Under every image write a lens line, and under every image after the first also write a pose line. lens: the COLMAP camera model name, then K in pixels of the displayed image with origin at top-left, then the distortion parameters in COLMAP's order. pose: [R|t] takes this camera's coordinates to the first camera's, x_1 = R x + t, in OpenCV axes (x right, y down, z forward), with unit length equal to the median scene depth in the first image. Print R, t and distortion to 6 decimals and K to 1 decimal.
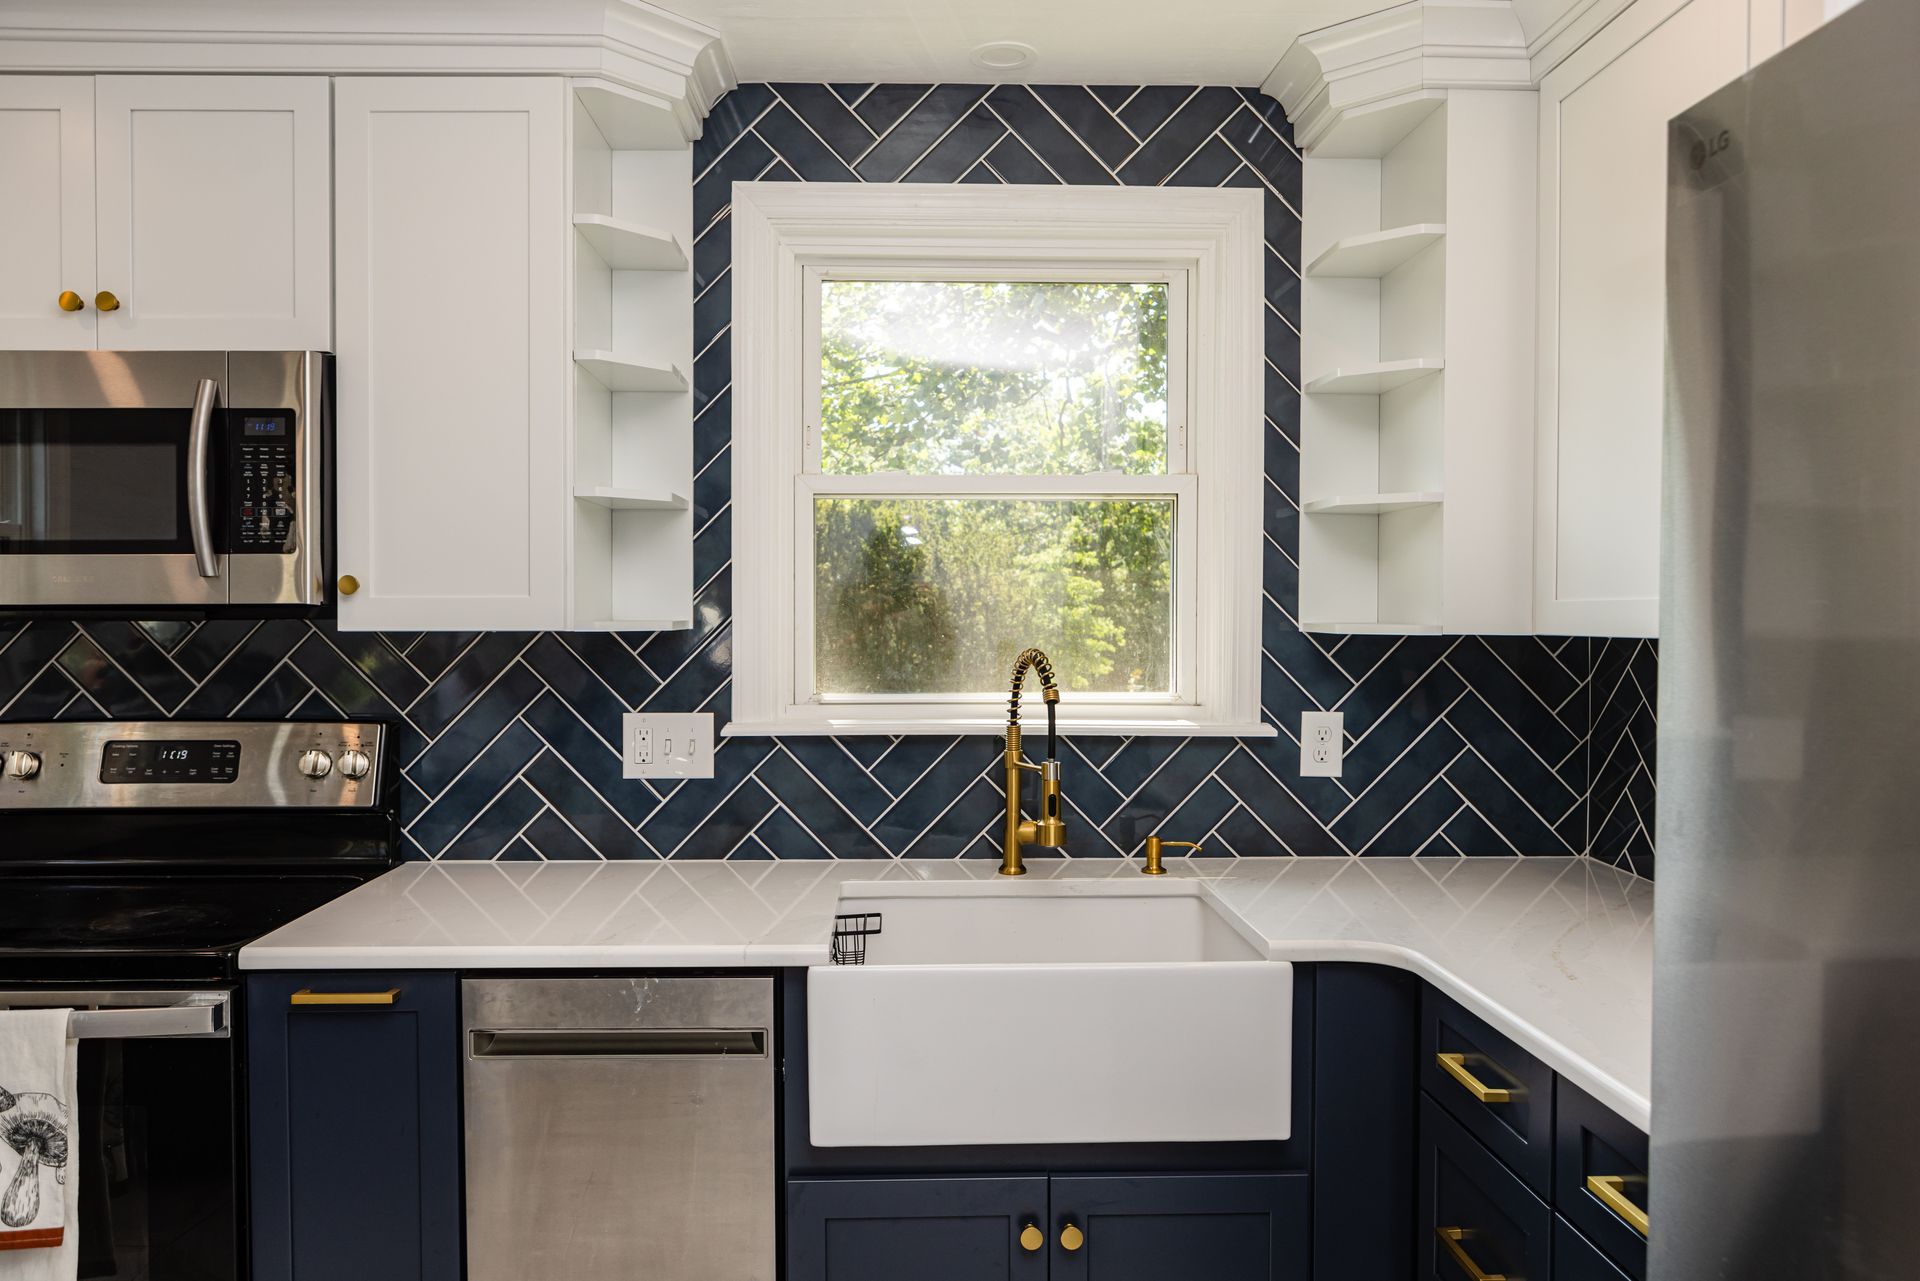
lens RADIAL K [[1373.5, 0, 960.0], [0, 1373.5, 640.5], [0, 0, 1]] dist [-0.007979, 0.001508]
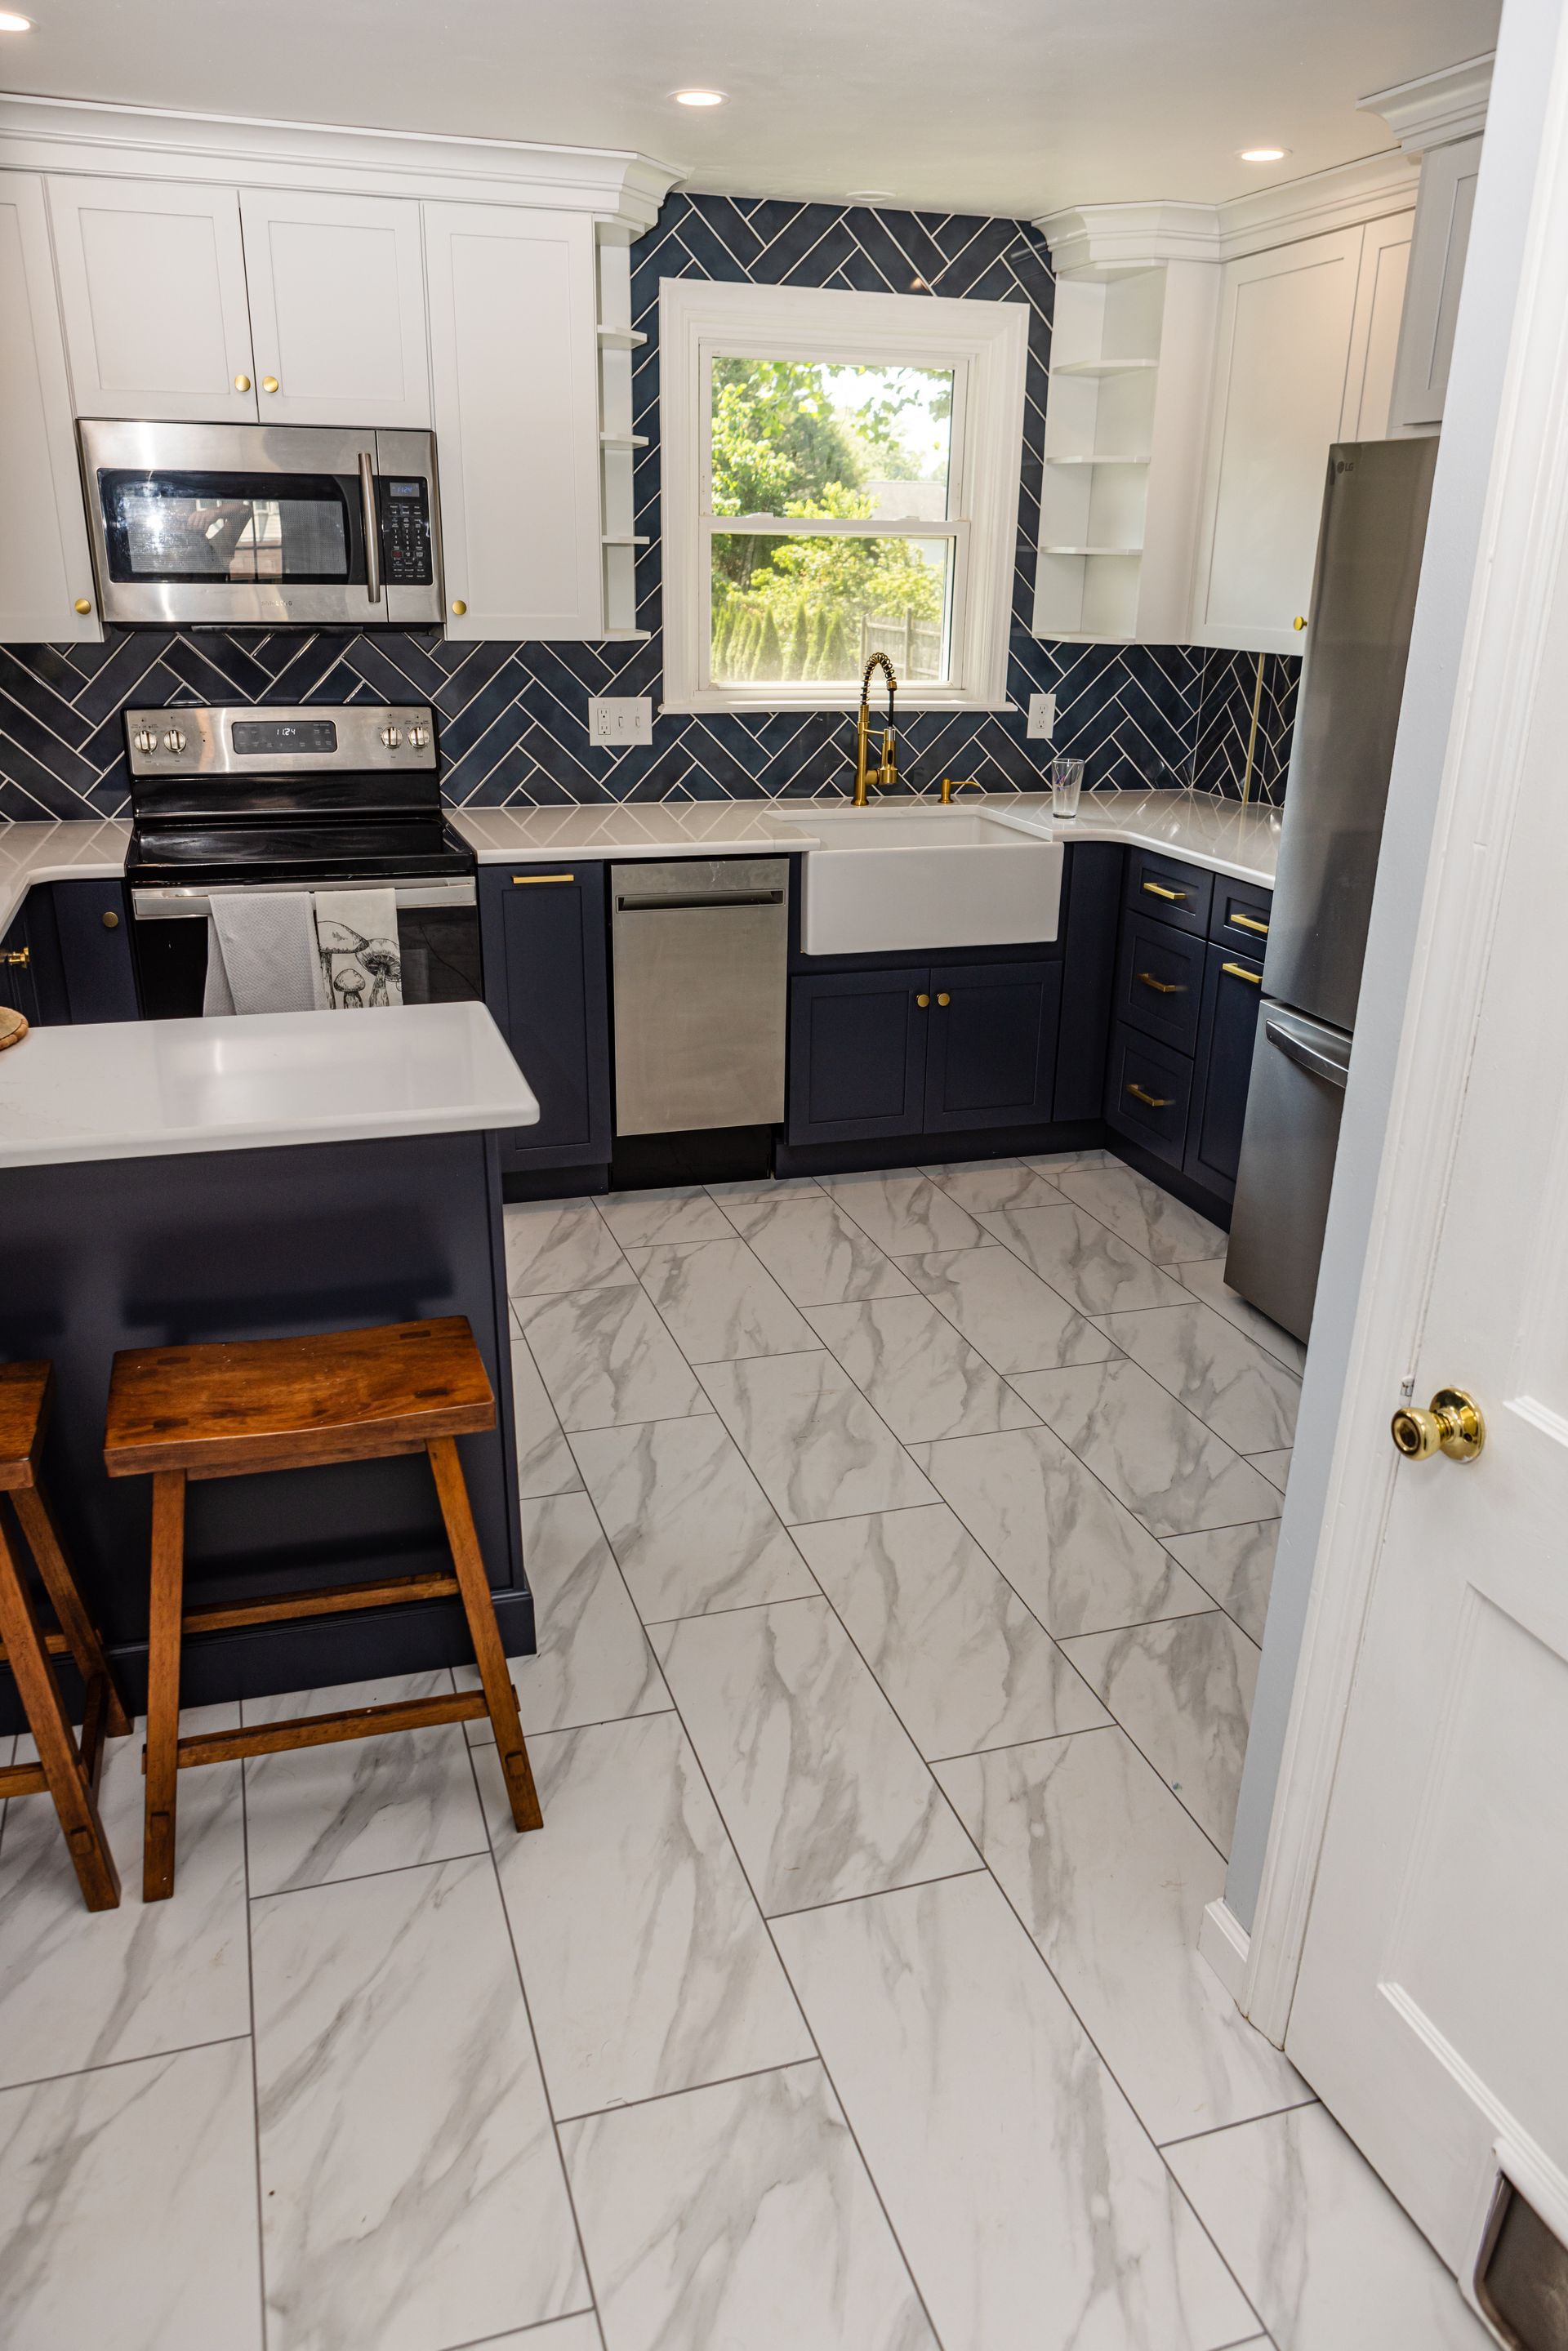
lens RADIAL K [[1608.4, 0, 784.0], [0, 1608.4, 1175.5], [0, 0, 1]] dist [-0.003684, 0.001763]
pose [[0.962322, -0.083058, 0.258915, -0.520915], [-0.010107, 0.940621, 0.339309, -0.048003], [-0.271723, -0.329141, 0.904341, -0.709647]]
